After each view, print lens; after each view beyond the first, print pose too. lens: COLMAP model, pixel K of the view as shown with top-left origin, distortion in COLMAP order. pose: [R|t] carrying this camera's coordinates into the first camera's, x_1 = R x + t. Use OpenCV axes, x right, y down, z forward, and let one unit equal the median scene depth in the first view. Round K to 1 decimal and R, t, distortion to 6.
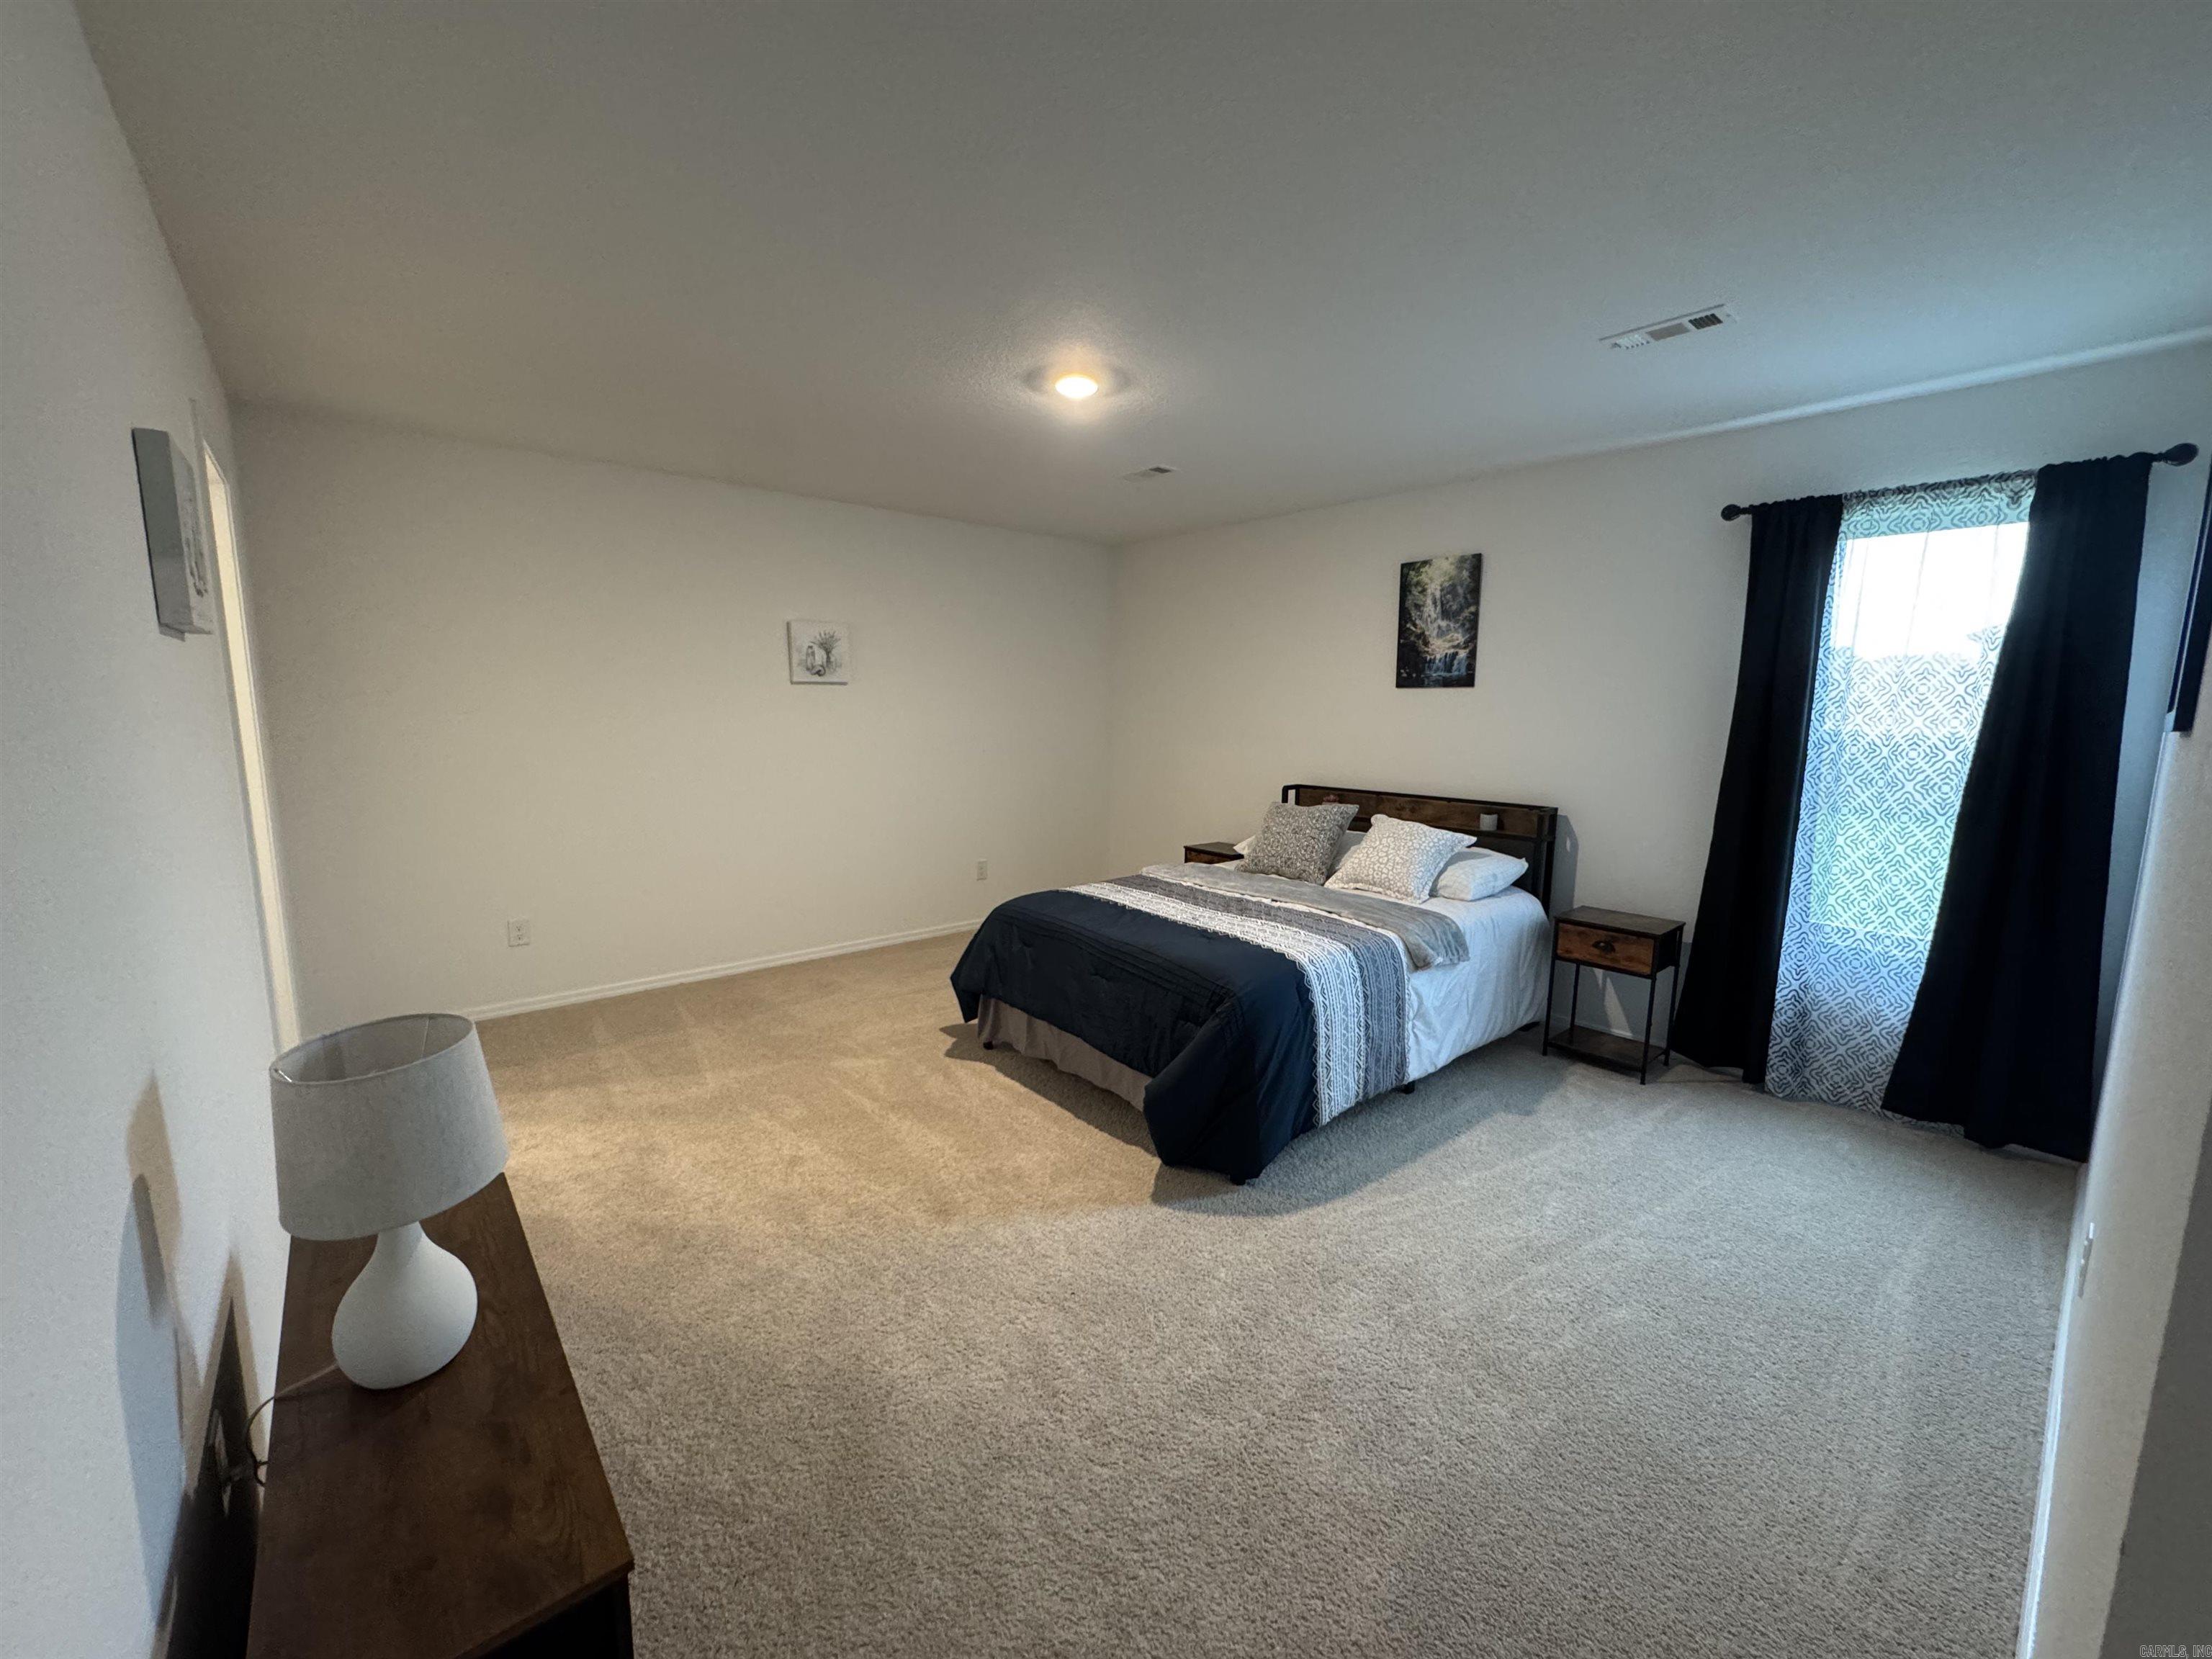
lens RADIAL K [[881.3, 0, 1099.6], [0, 881.3, 830.7], [0, 0, 1]] dist [-0.002835, 0.000424]
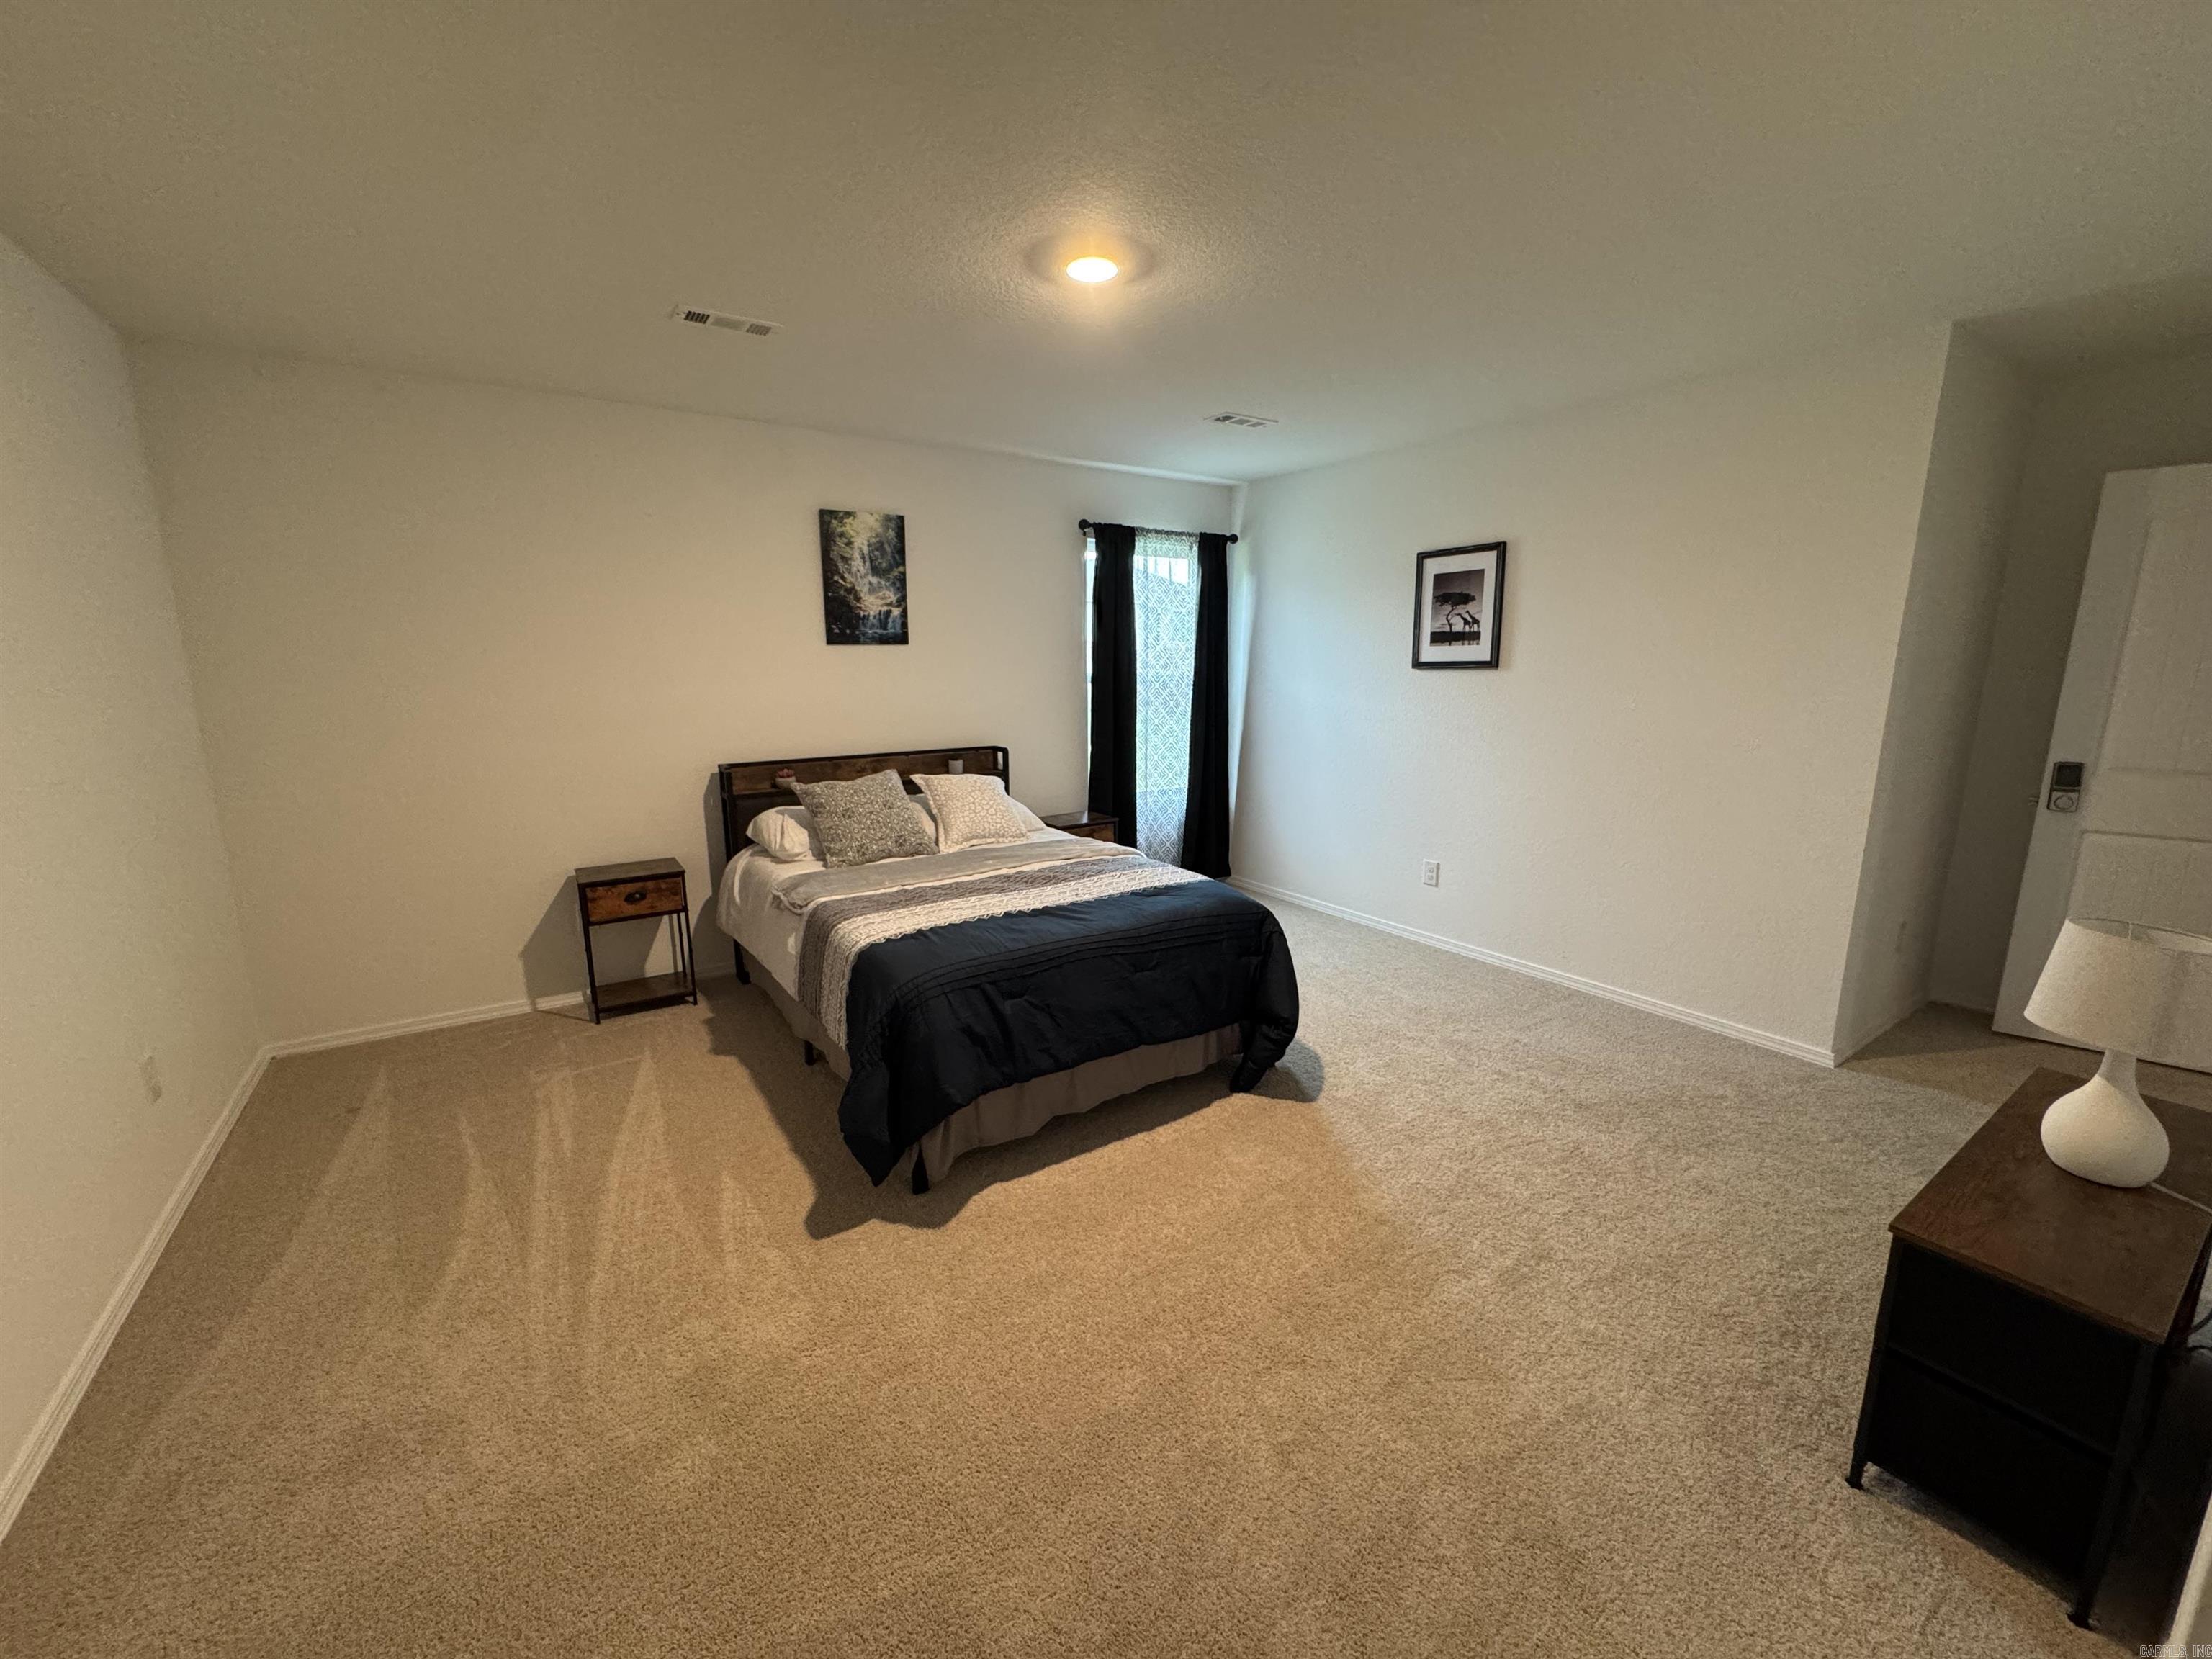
lens RADIAL K [[881.3, 0, 1099.5], [0, 881.3, 829.0], [0, 0, 1]] dist [-0.002835, 0.000424]
pose [[0.119712, -0.199577, 0.972542, -0.610604], [0.149262, 0.972070, 0.181108, -0.103916], [-0.981524, 0.123483, 0.146157, 0.639540]]
